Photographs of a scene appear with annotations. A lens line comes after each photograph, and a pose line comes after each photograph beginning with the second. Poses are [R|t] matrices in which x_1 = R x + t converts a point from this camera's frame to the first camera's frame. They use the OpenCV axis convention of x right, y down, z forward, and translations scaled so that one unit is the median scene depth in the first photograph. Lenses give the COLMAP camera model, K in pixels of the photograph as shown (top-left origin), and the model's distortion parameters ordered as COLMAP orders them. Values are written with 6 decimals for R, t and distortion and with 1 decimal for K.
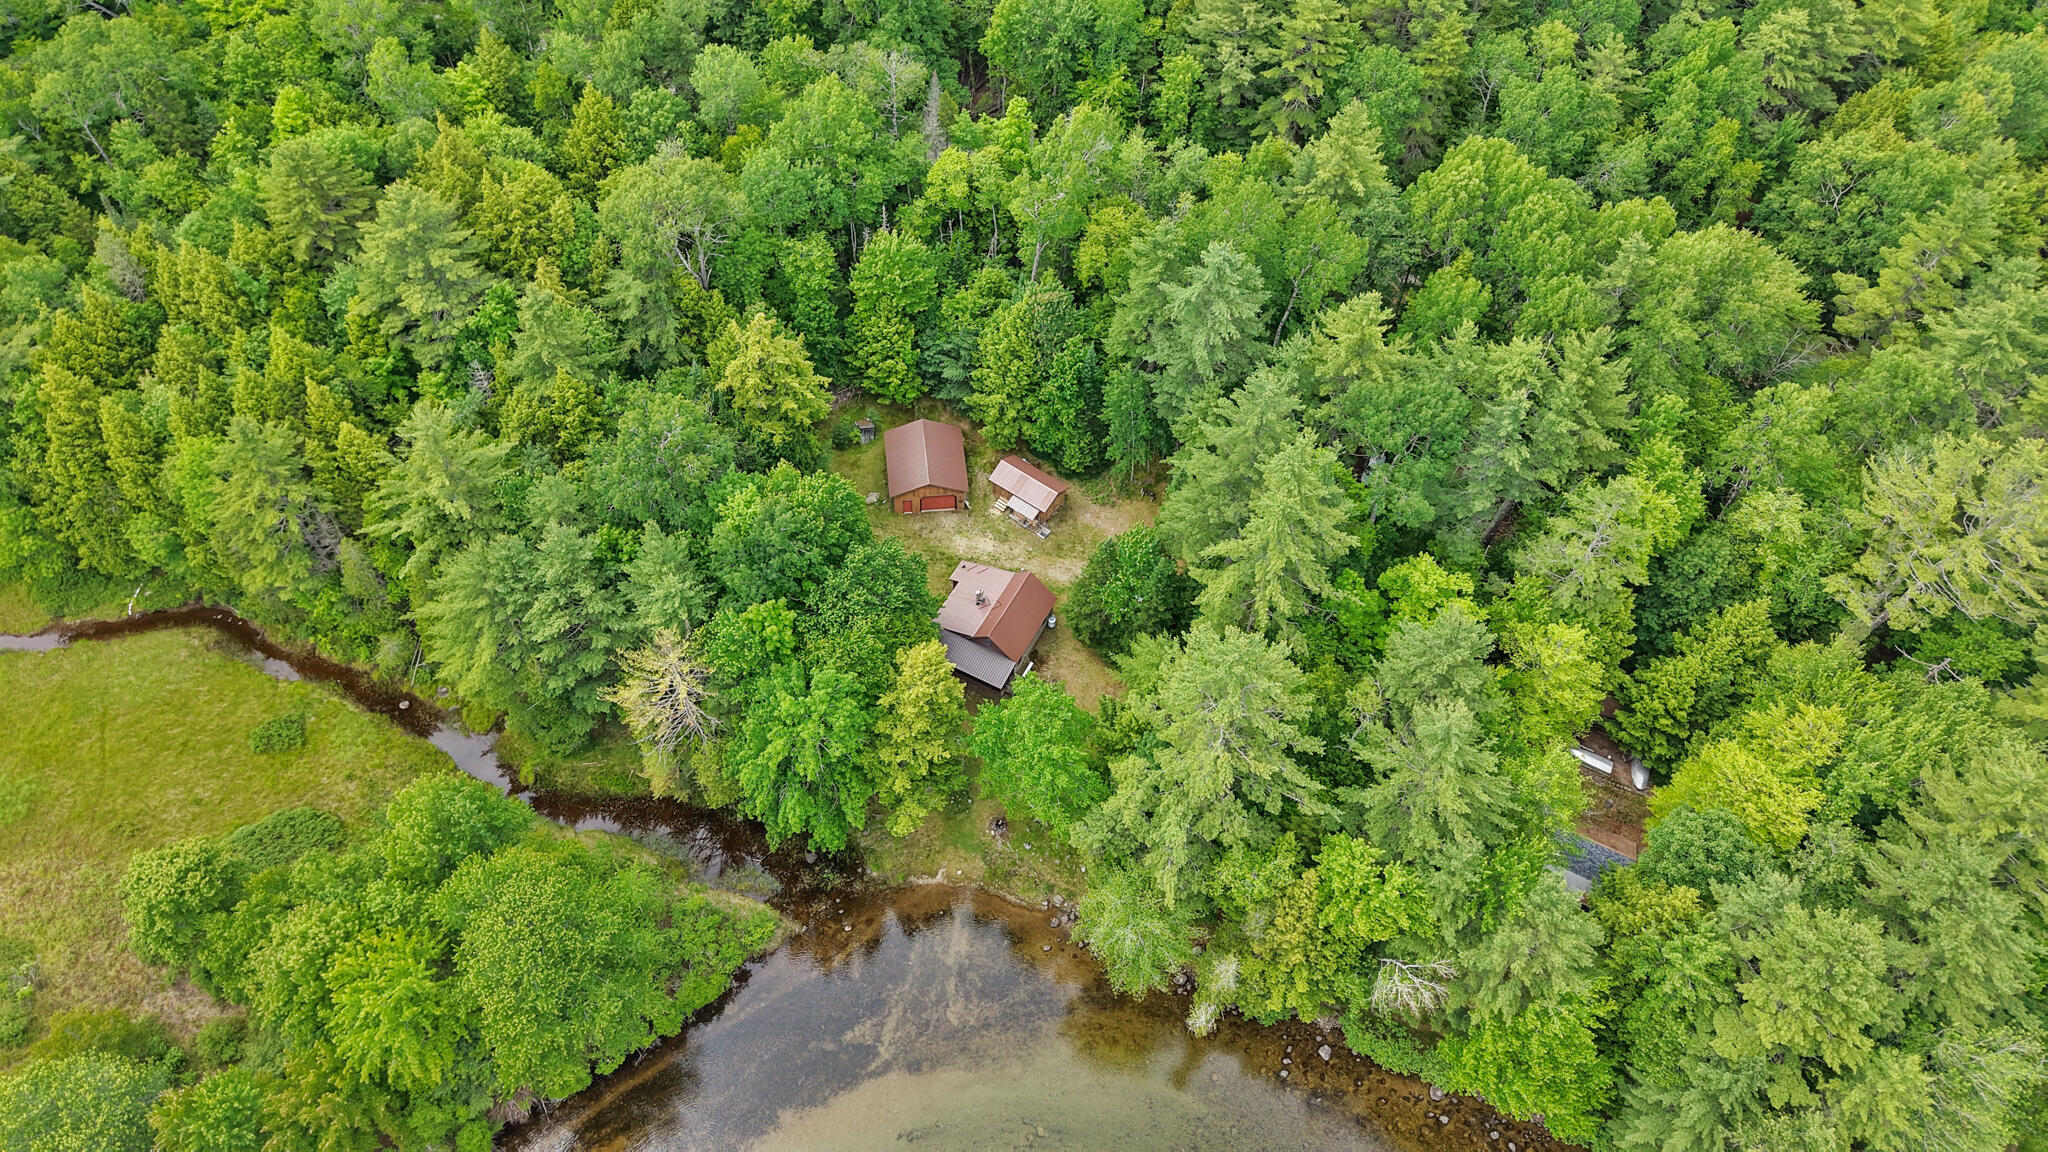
lens RADIAL K [[1375.5, 0, 1022.6], [0, 1375.5, 561.3], [0, 0, 1]] dist [0.085466, -0.118872]
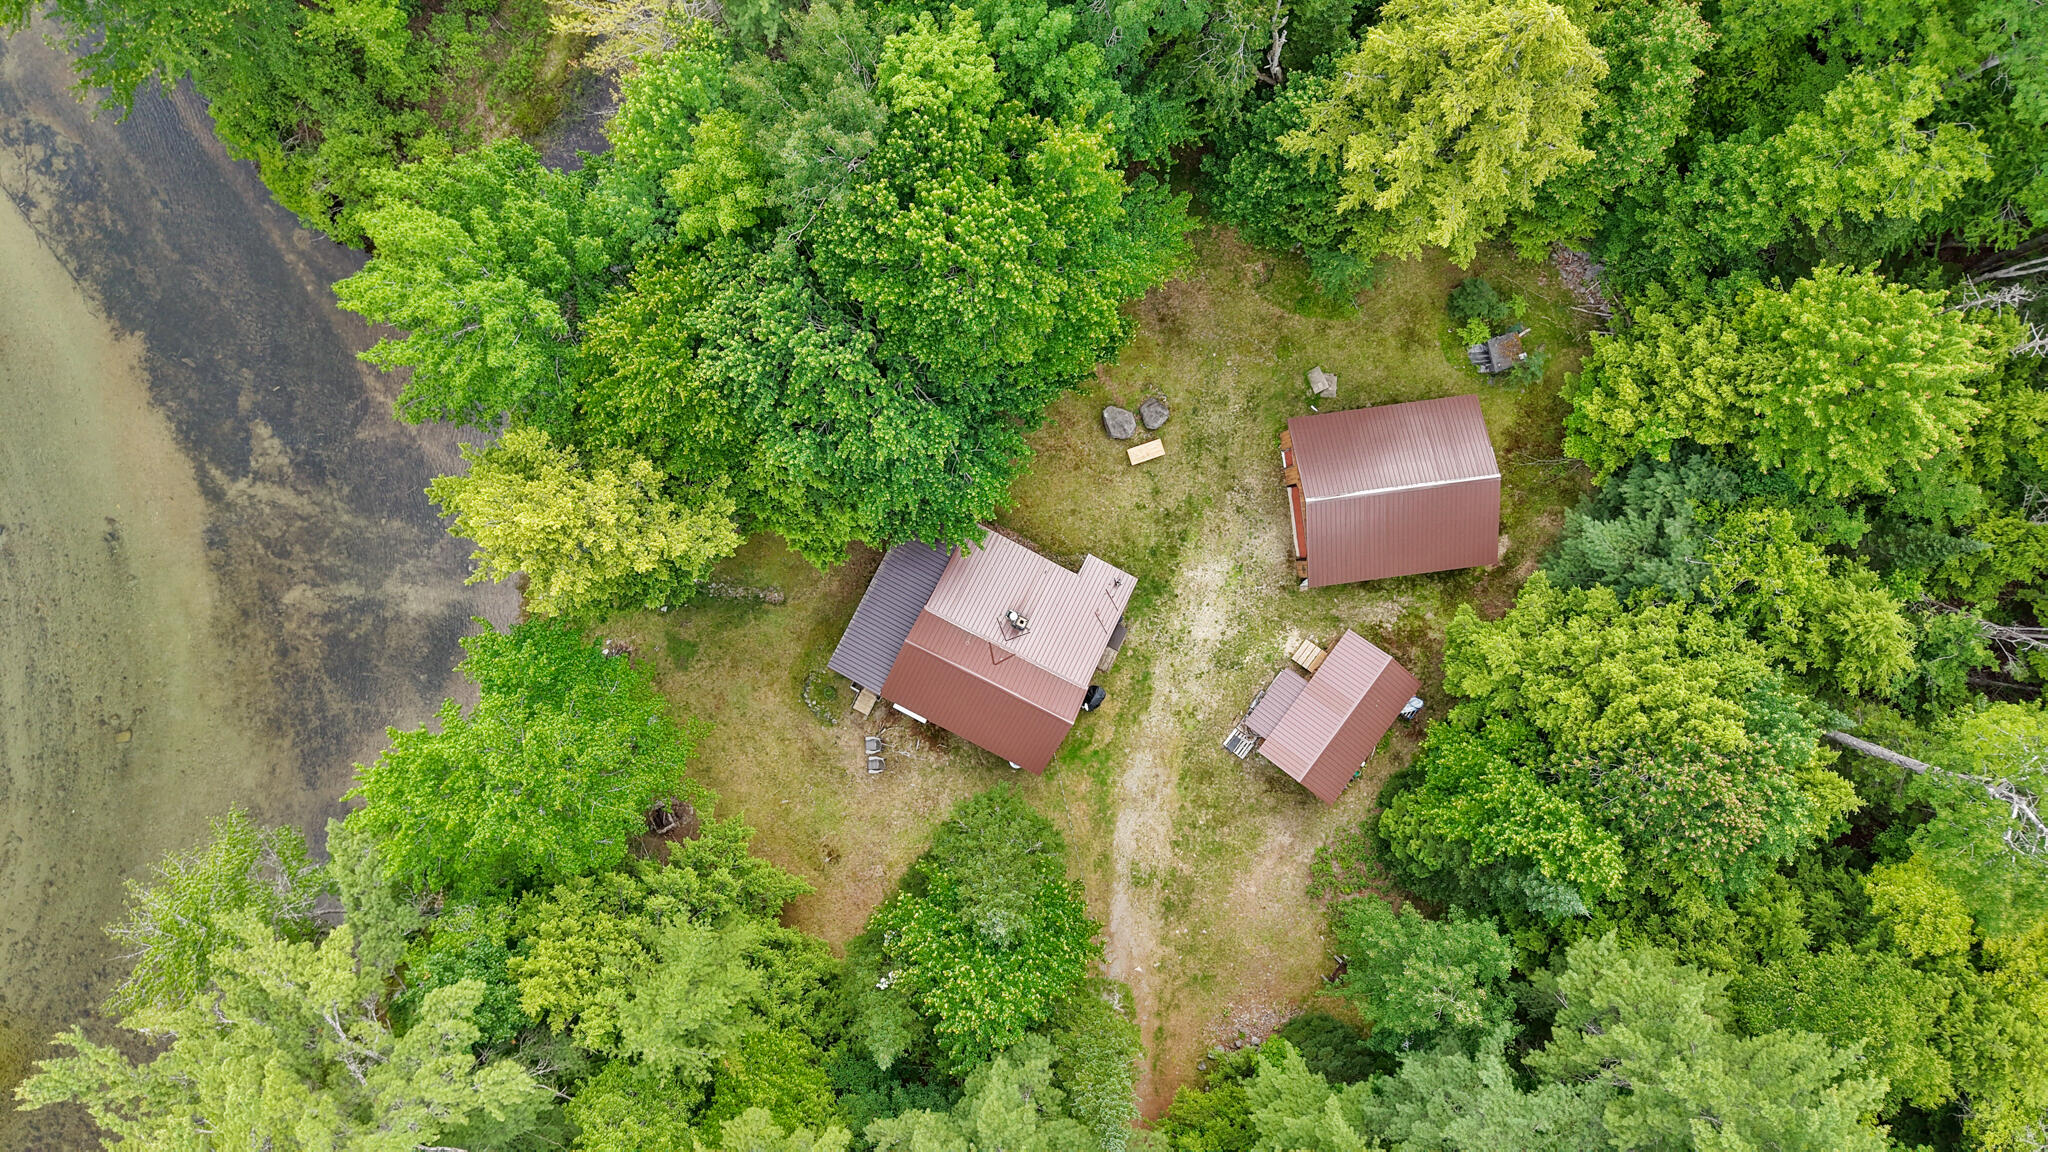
lens RADIAL K [[1375.5, 0, 1022.6], [0, 1375.5, 561.3], [0, 0, 1]] dist [0.085466, -0.118872]
pose [[0.013097, 0.999574, -0.026072, -0.044977], [-0.810387, 0.025885, 0.585323, -0.303971], [0.585749, 0.013462, 0.810381, 0.689602]]
